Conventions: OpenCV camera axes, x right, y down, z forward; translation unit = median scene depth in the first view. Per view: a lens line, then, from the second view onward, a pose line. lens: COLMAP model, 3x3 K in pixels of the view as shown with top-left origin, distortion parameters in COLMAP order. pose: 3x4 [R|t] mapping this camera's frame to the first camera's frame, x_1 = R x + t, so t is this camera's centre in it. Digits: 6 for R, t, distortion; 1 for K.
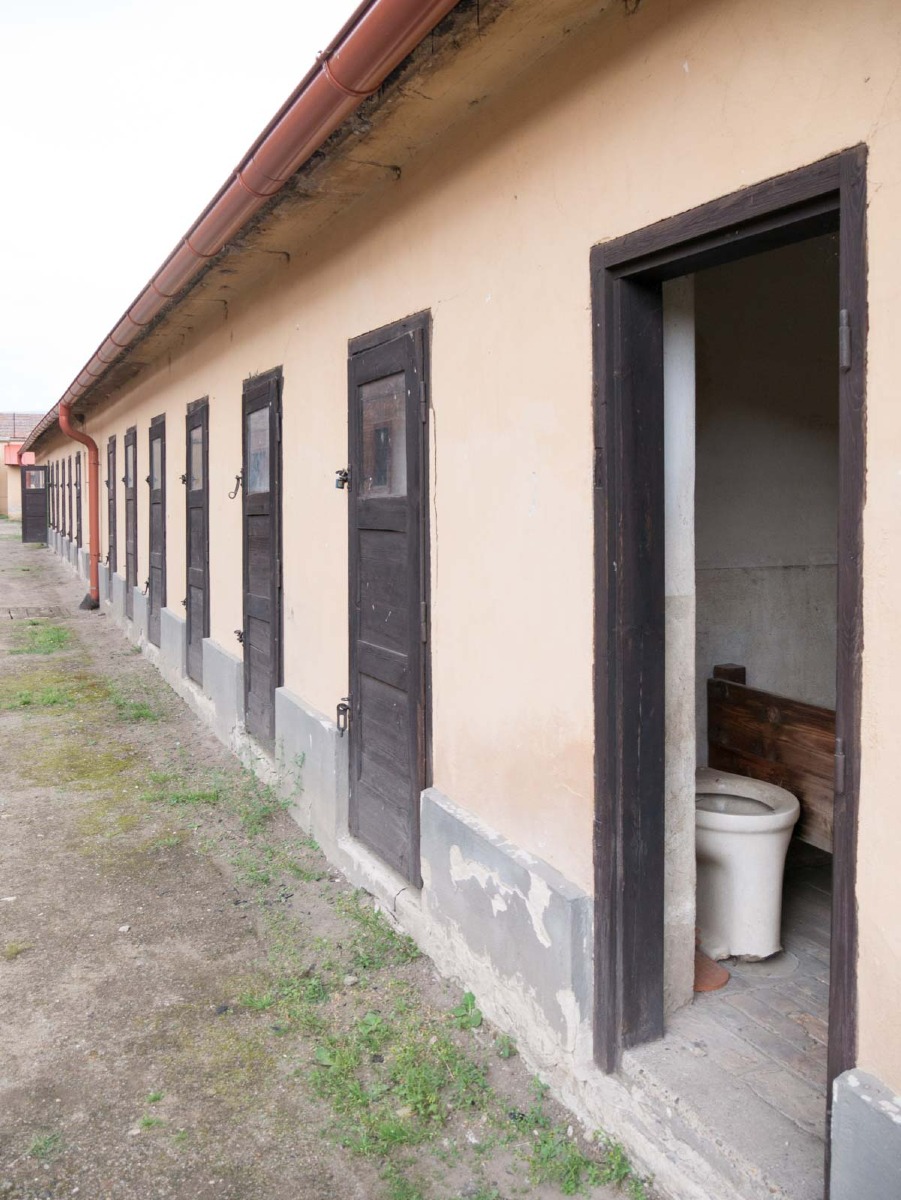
lens RADIAL K [[1025.4, 0, 450.3], [0, 1025.4, 595.5], [0, 0, 1]] dist [-0.047467, -0.003656]
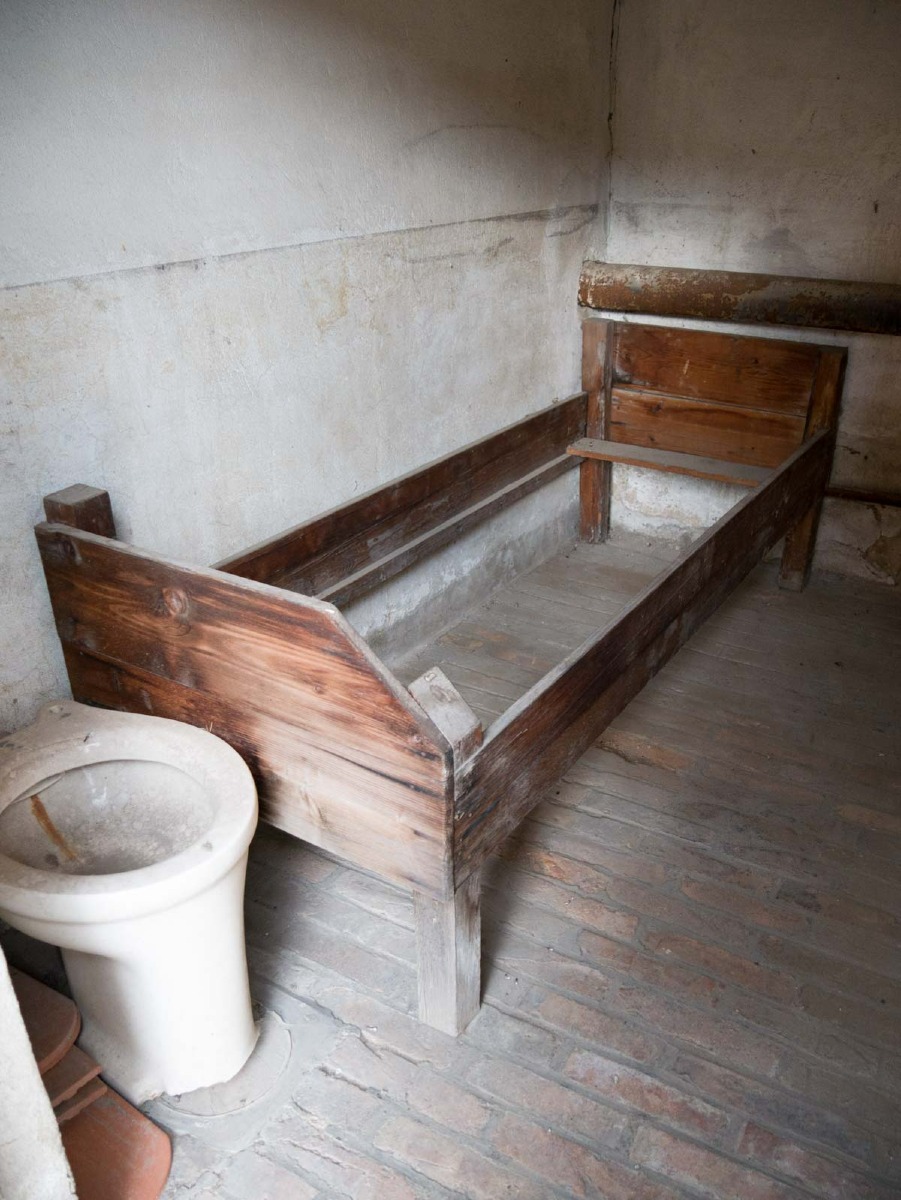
lens RADIAL K [[1025.4, 0, 446.4], [0, 1025.4, 601.0], [0, 0, 1]] dist [-0.047467, -0.003656]
pose [[0.842912, -0.224975, 0.488760, 0.183203], [0.048622, 0.936520, 0.347226, -0.044462], [-0.535851, -0.268917, 0.800342, 0.531045]]
